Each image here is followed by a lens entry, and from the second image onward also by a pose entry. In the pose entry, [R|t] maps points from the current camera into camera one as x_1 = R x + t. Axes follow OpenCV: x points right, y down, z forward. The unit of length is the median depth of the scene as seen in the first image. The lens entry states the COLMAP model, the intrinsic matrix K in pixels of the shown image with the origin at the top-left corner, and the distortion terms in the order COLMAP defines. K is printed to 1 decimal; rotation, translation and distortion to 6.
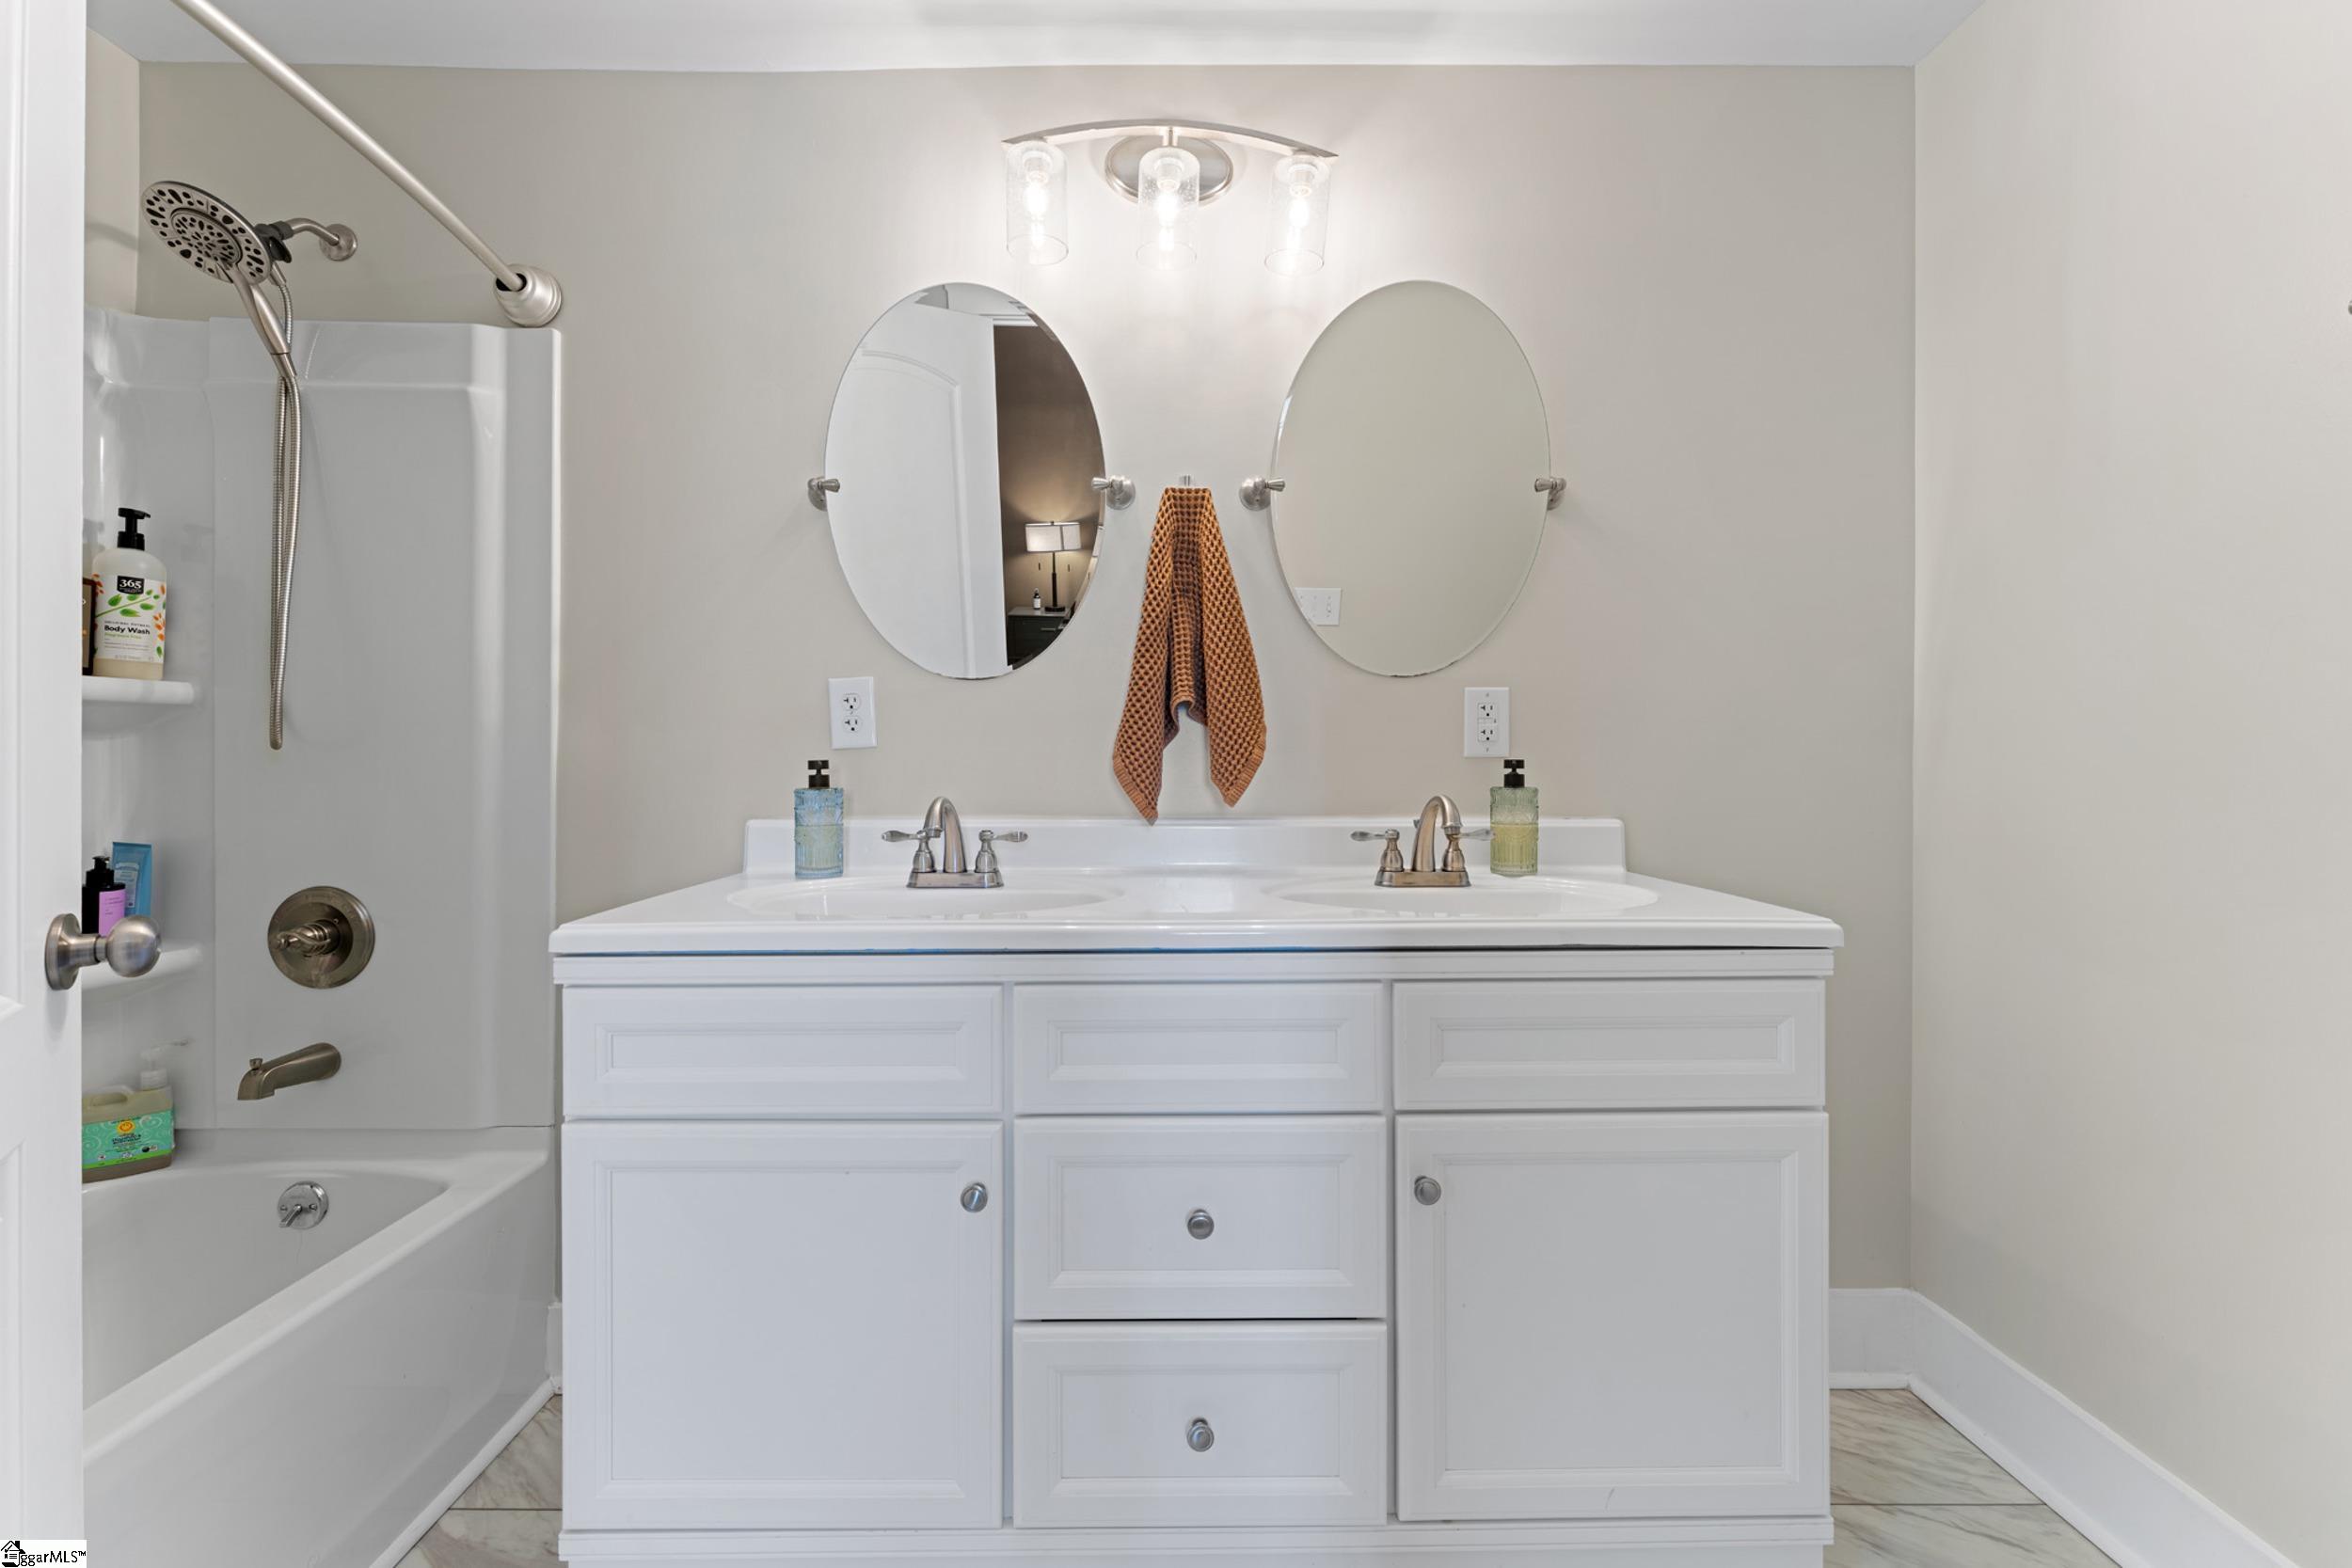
lens RADIAL K [[957.7, 0, 1168.3], [0, 957.7, 764.5], [0, 0, 1]] dist [-0.001858, 0.000616]
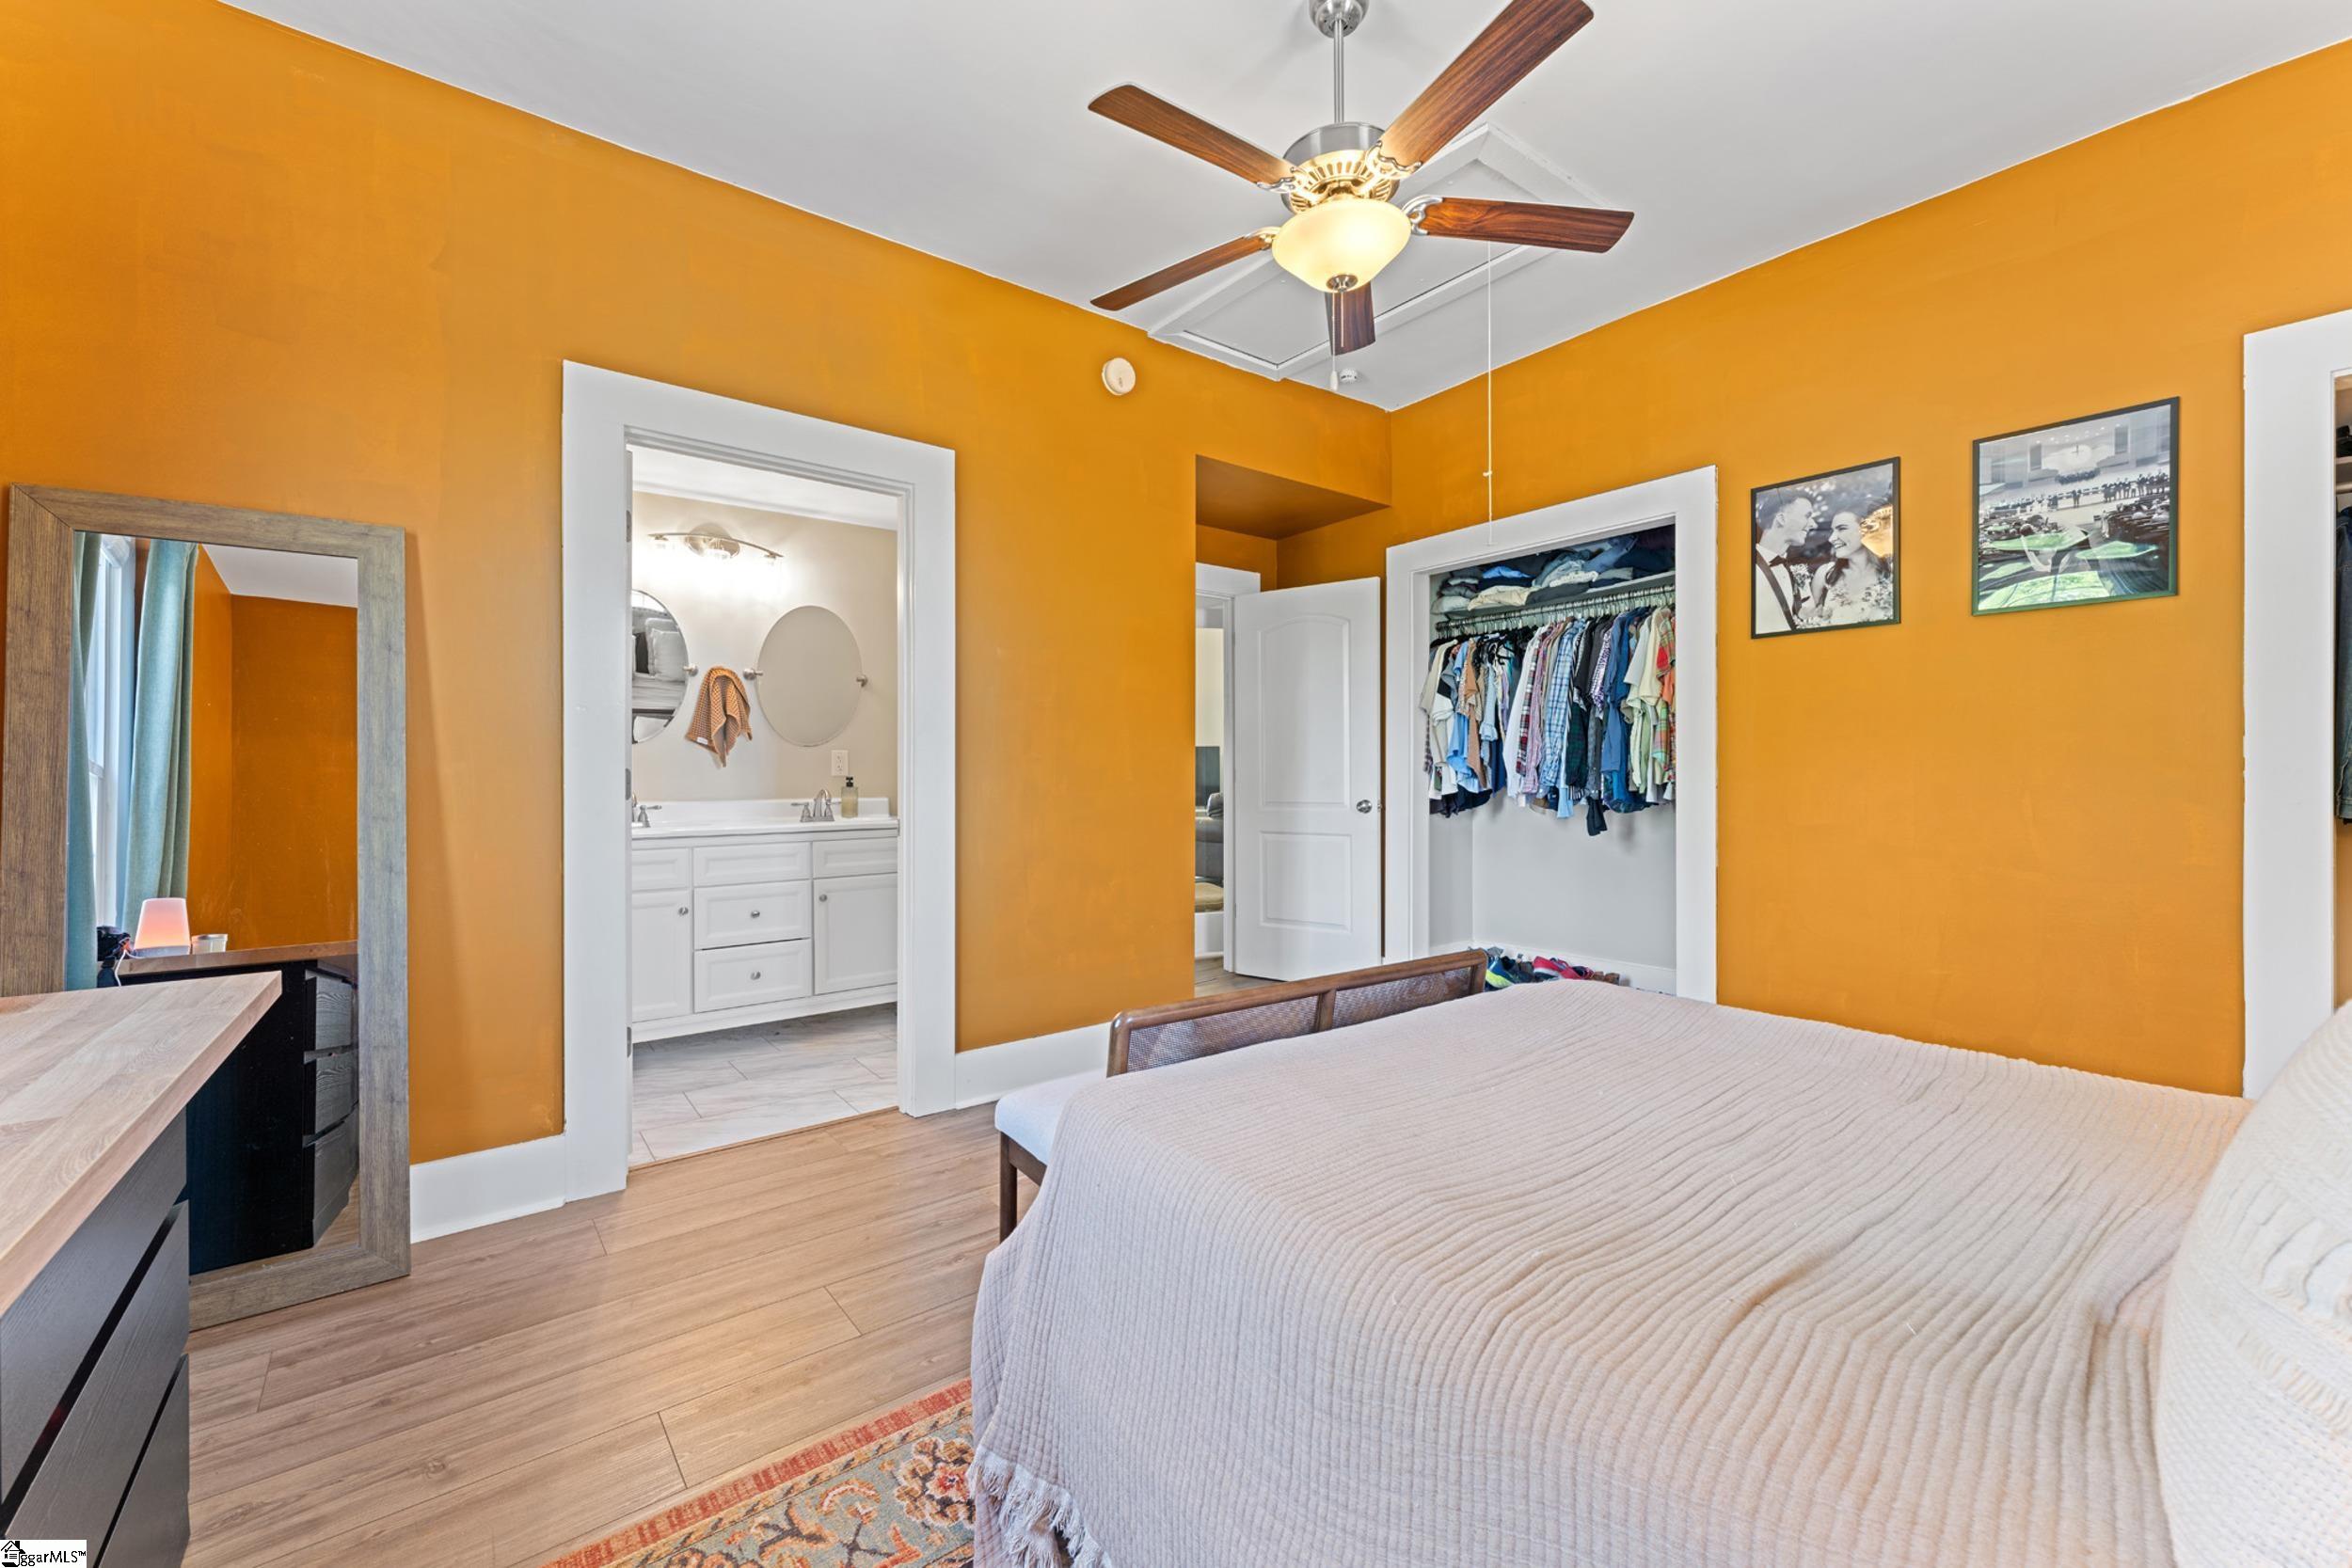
lens RADIAL K [[957.7, 0, 1174.5], [0, 957.7, 776.5], [0, 0, 1]] dist [-0.001858, 0.000616]
pose [[0.791552, -0.003361, 0.611093, -0.609206], [0.006699, 0.999973, -0.003177, 0.008976], [-0.611066, 0.006609, 0.791552, -1.828726]]
